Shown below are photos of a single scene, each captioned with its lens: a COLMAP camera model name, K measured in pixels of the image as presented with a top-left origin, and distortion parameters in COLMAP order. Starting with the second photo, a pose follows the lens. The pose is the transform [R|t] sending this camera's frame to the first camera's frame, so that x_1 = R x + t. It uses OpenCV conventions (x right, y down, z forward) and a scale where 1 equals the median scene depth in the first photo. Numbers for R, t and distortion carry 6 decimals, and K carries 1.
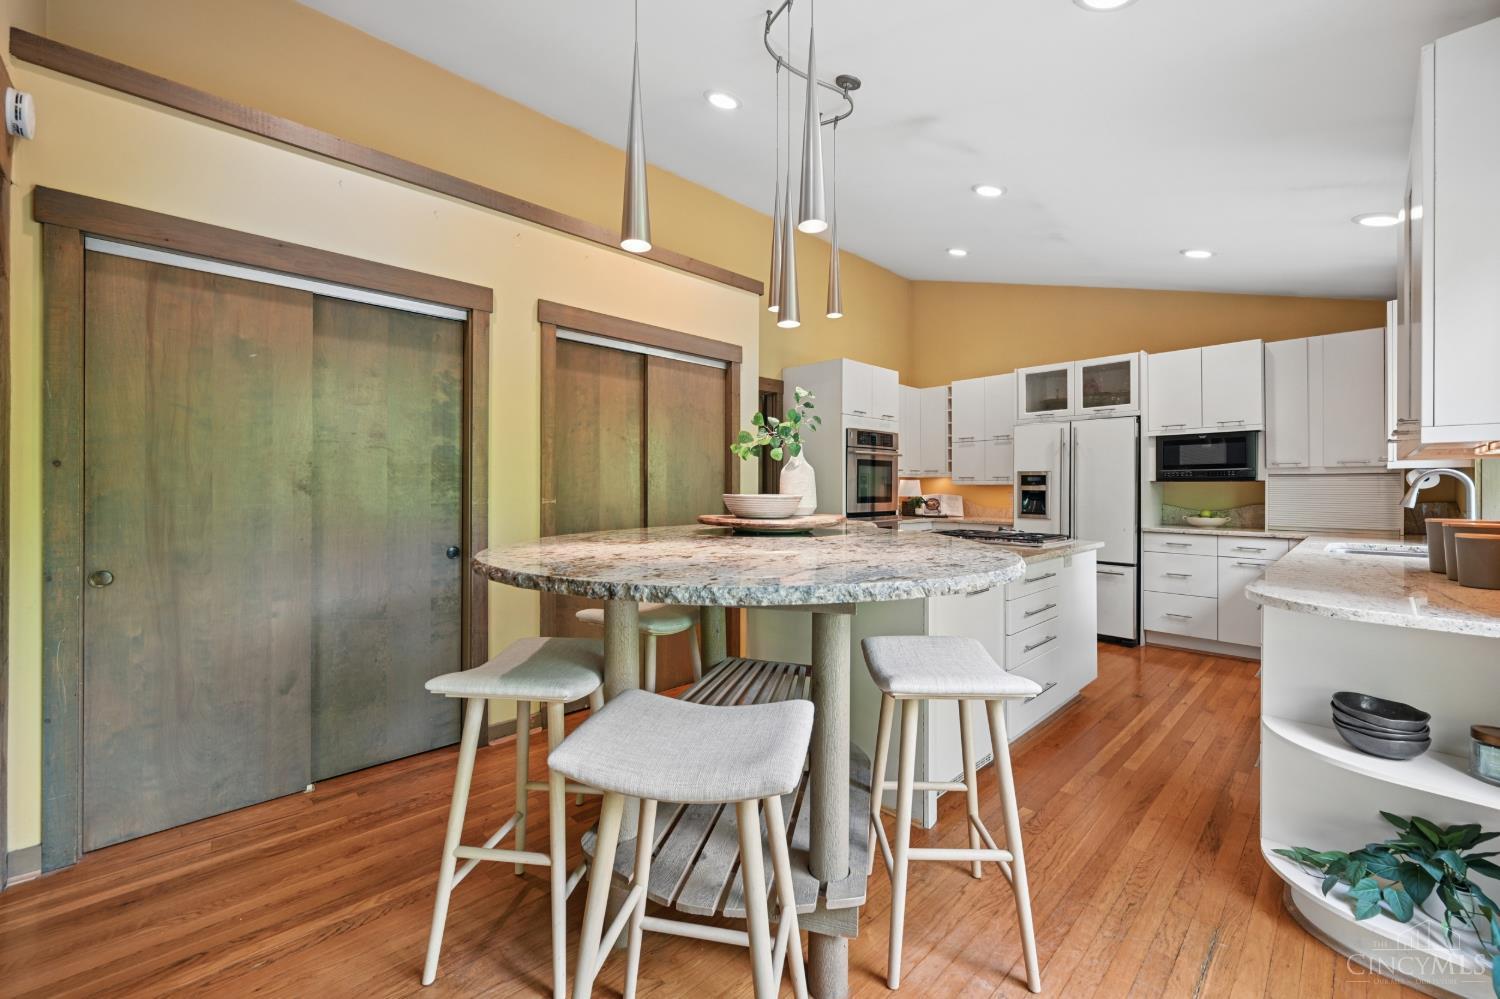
lens RADIAL K [[591.4, 0, 756.4], [0, 591.4, 488.5], [0, 0, 1]] dist [-0.000195, 0.000154]
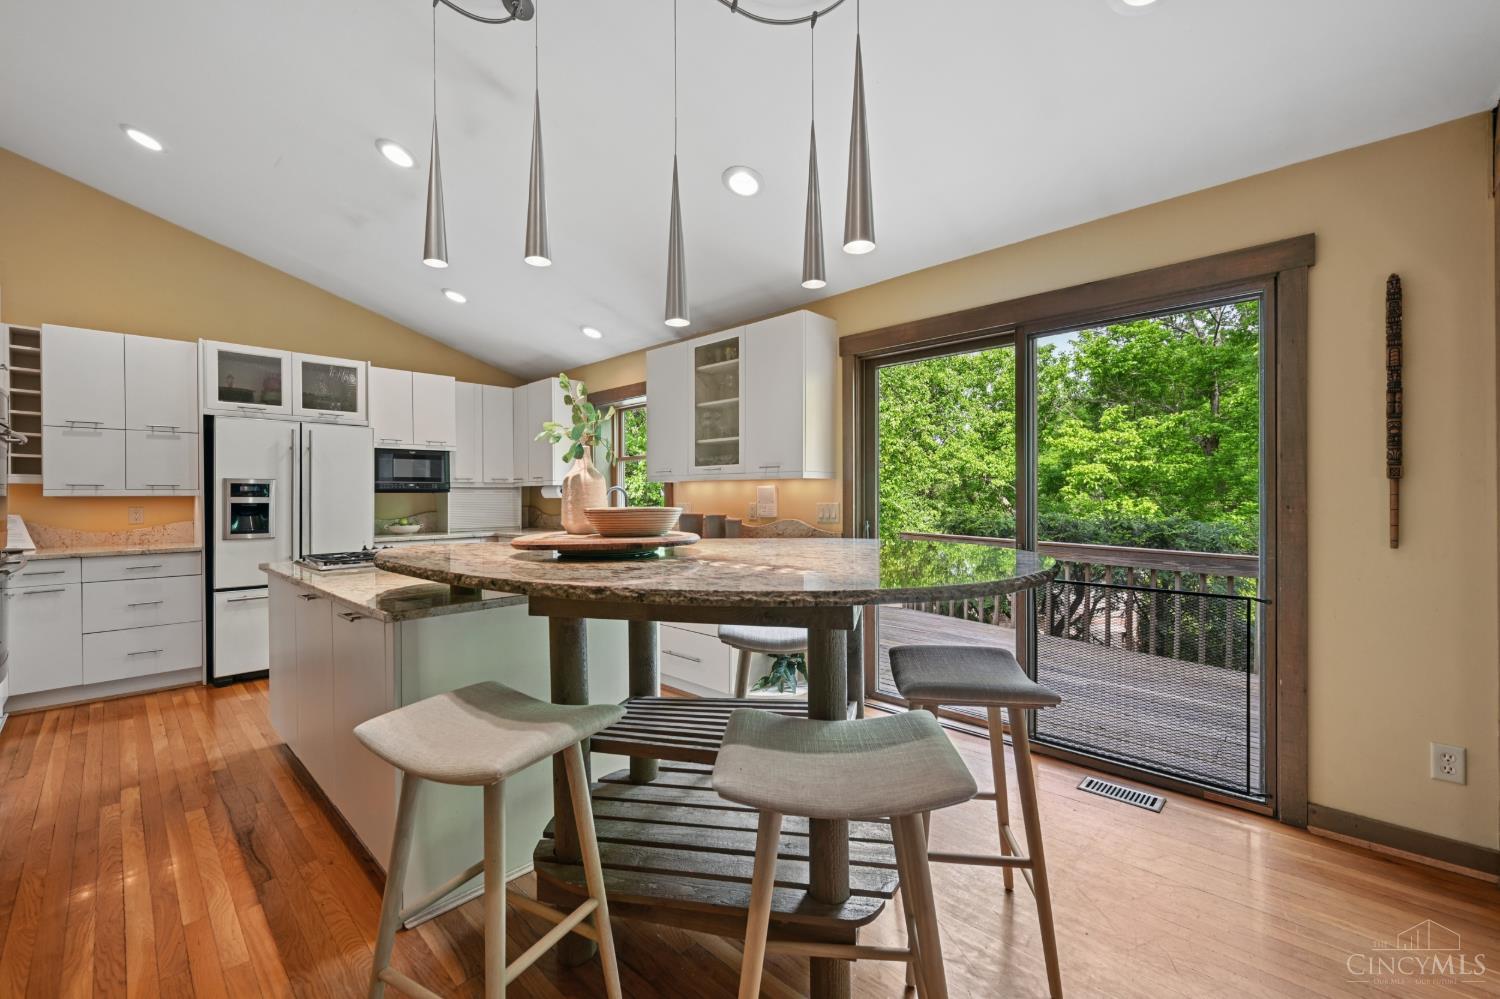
lens RADIAL K [[591.4, 0, 756.3], [0, 591.4, 498.1], [0, 0, 1]] dist [-0.000195, 0.000154]
pose [[-0.035815, -0.004052, 0.999350, -0.351533], [0.008838, 0.999951, 0.004371, -0.001145], [-0.999319, 0.008989, -0.035777, 0.365278]]
